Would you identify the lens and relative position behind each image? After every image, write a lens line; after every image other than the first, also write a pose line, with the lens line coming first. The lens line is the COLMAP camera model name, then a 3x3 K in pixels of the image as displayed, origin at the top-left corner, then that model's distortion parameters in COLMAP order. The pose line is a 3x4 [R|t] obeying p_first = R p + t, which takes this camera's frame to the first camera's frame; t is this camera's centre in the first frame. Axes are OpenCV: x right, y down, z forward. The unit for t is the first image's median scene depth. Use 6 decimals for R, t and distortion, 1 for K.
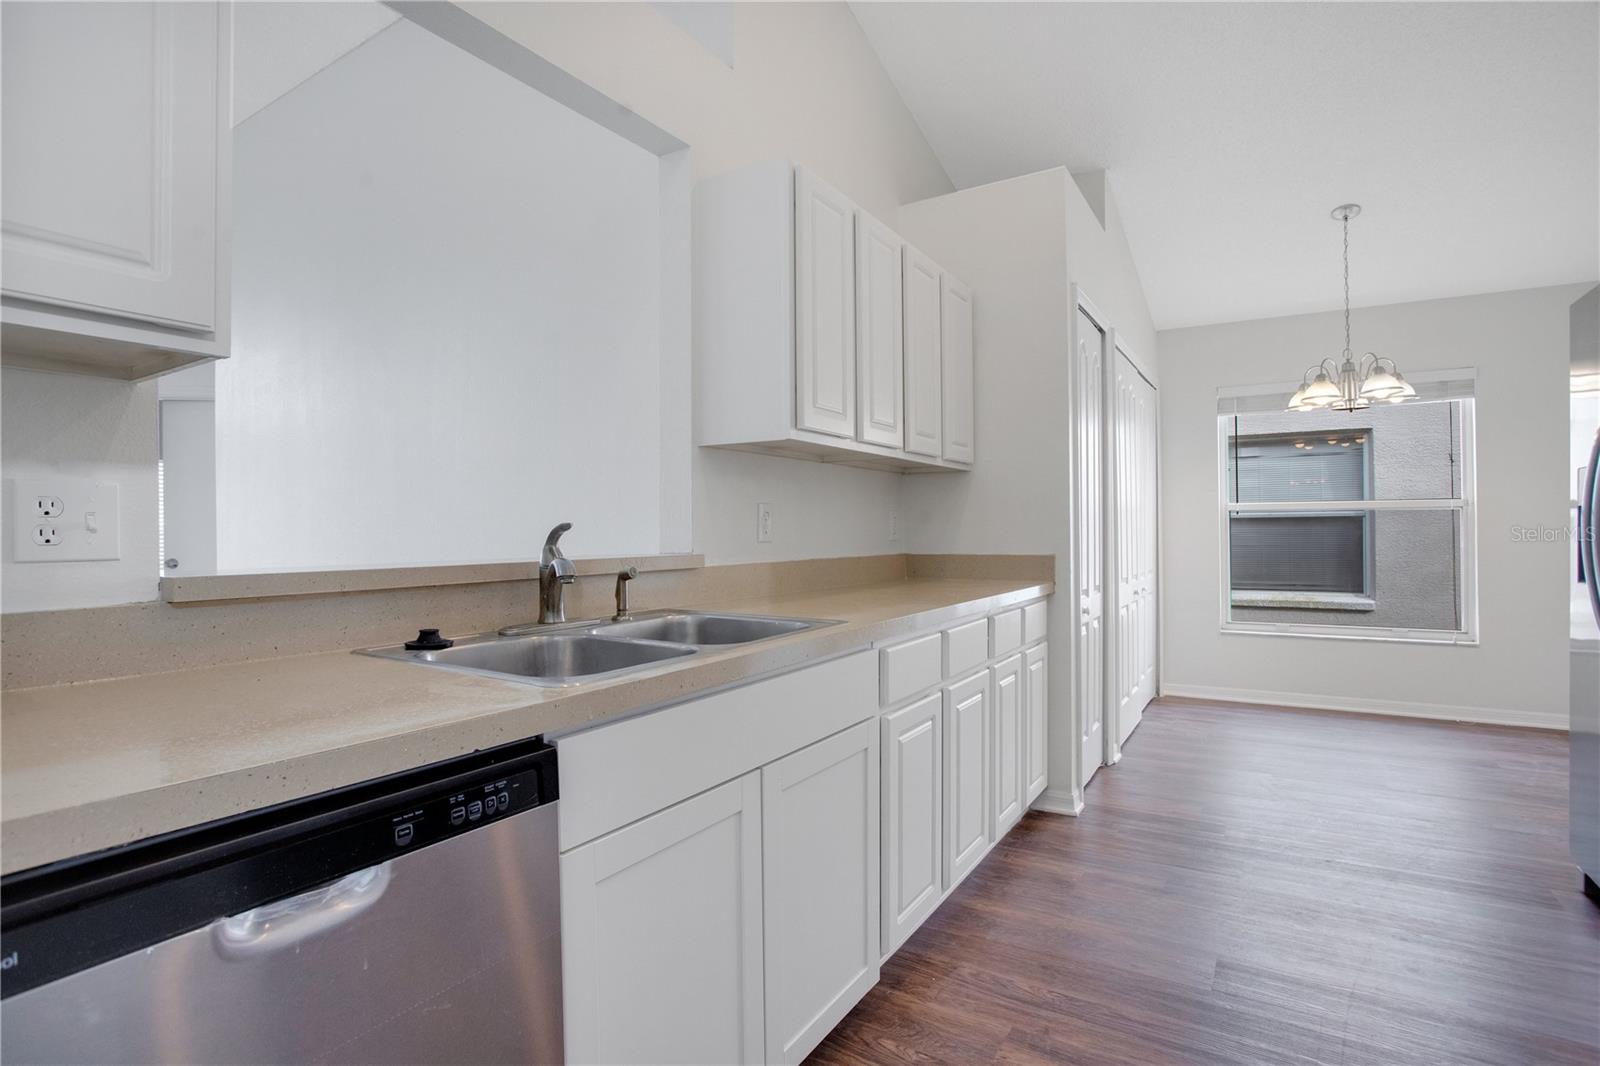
lens RADIAL K [[809.8, 0, 803.3], [0, 809.8, 529.9], [0, 0, 1]] dist [-0.002602, -0.000062]
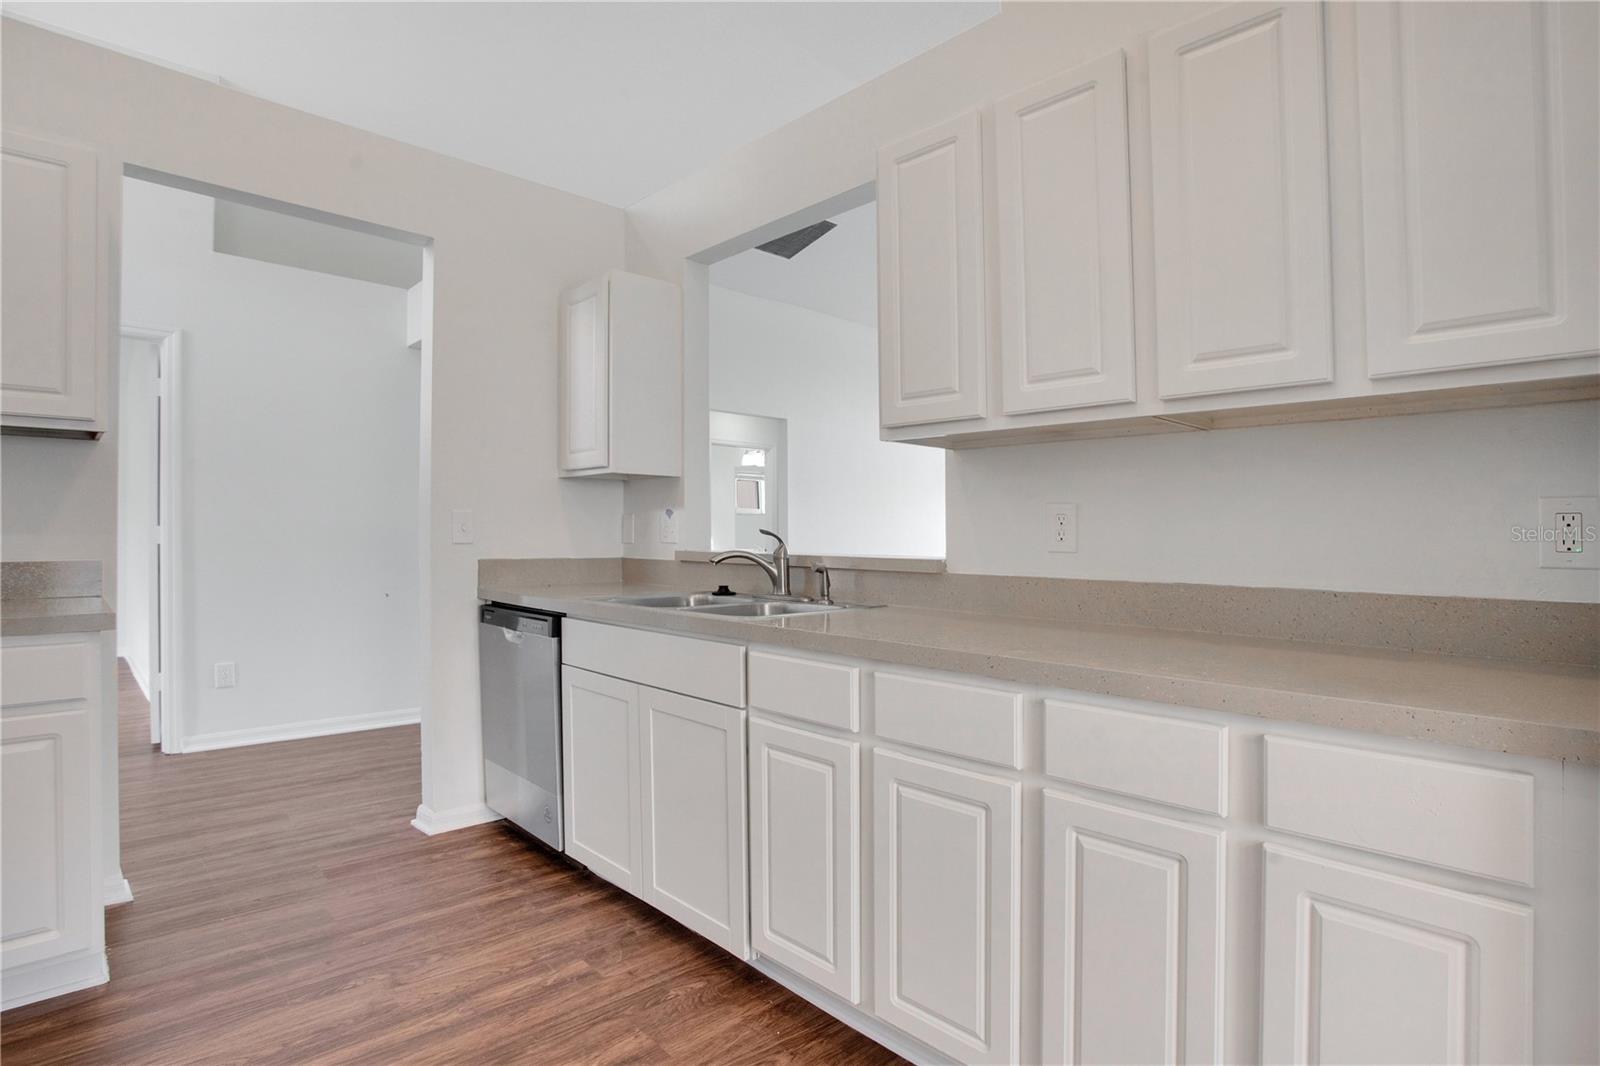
lens RADIAL K [[809.8, 0, 806.4], [0, 809.8, 538.0], [0, 0, 1]] dist [-0.002602, -0.000062]
pose [[-0.251665, 0.011460, -0.967747, 1.116109], [0.004351, 0.999933, 0.010710, -0.011023], [0.967805, -0.001515, -0.251698, 1.370345]]
